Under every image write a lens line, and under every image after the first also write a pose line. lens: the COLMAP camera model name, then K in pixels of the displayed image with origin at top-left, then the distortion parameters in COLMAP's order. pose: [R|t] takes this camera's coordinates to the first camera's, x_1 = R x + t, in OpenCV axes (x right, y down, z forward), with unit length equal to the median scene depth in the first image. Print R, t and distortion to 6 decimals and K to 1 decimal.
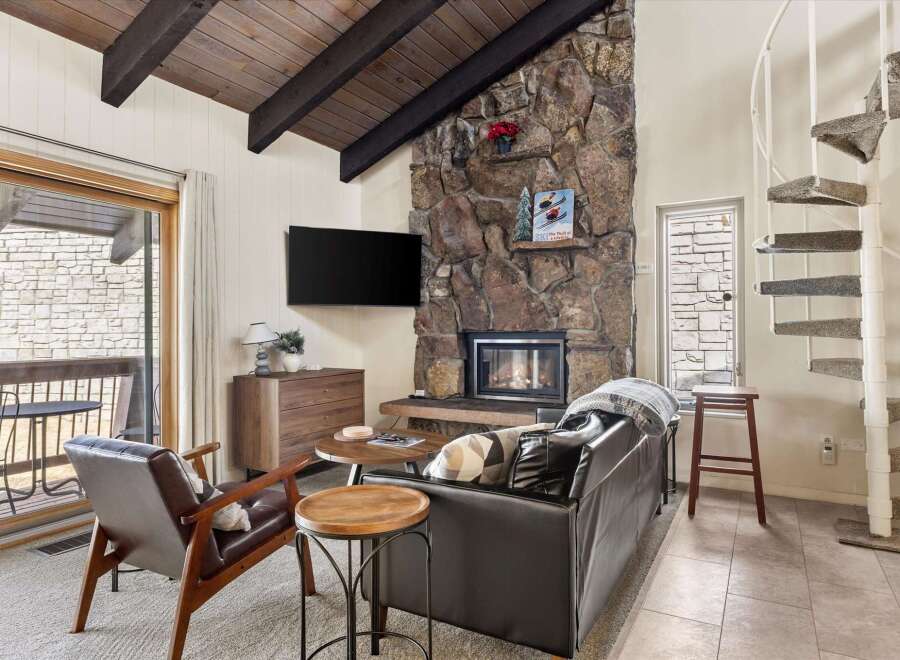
lens RADIAL K [[549.4, 0, 445.5], [0, 549.4, 329.0], [0, 0, 1]] dist [0.005463, -0.002308]
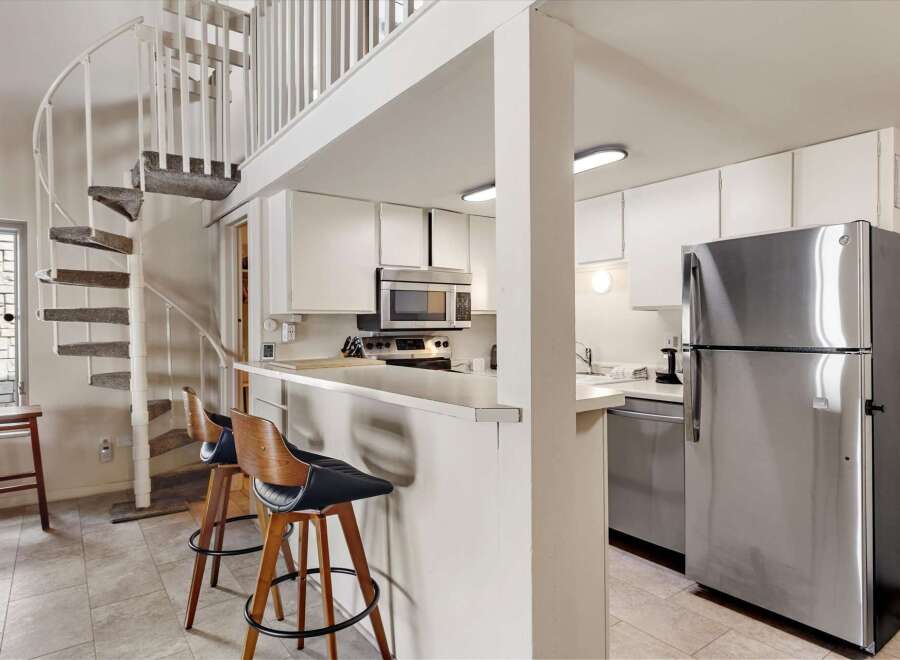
lens RADIAL K [[545.7, 0, 449.9], [0, 545.7, 330.2], [0, 0, 1]] dist [0.003947, -0.001461]
pose [[0.406110, -0.004421, 0.913813, -0.069673], [-0.000921, 0.999986, 0.005247, -0.037939], [-0.913824, -0.002972, 0.406101, -0.134807]]
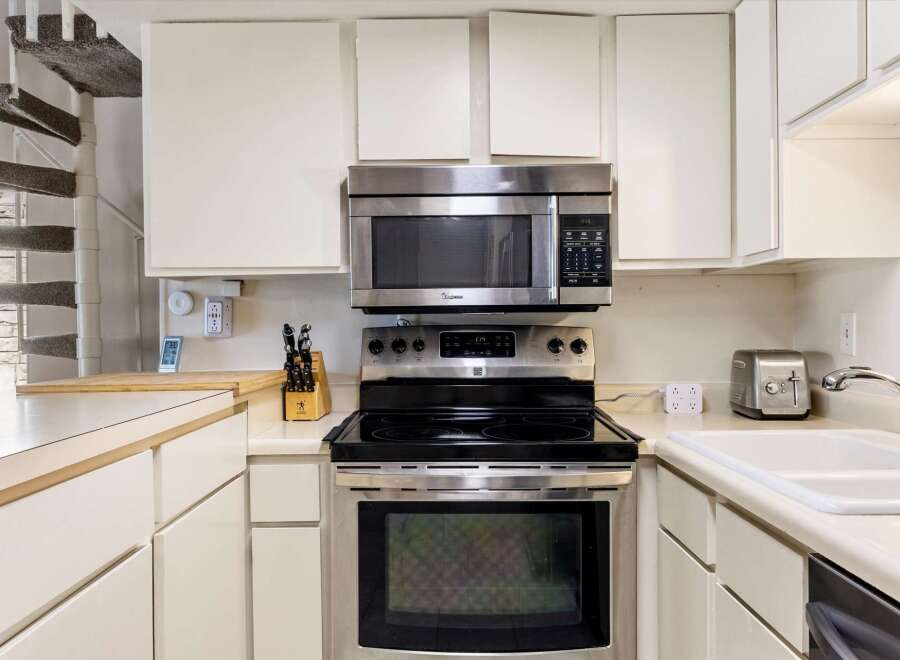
lens RADIAL K [[751.3, 0, 448.0], [0, 751.3, 326.7], [0, 0, 1]] dist [-0.002526, -0.007197]
pose [[0.866998, -0.001538, 0.498309, 0.476126], [0.001081, 0.999999, 0.001204, -0.022576], [-0.498310, -0.000505, 0.866999, -0.168112]]
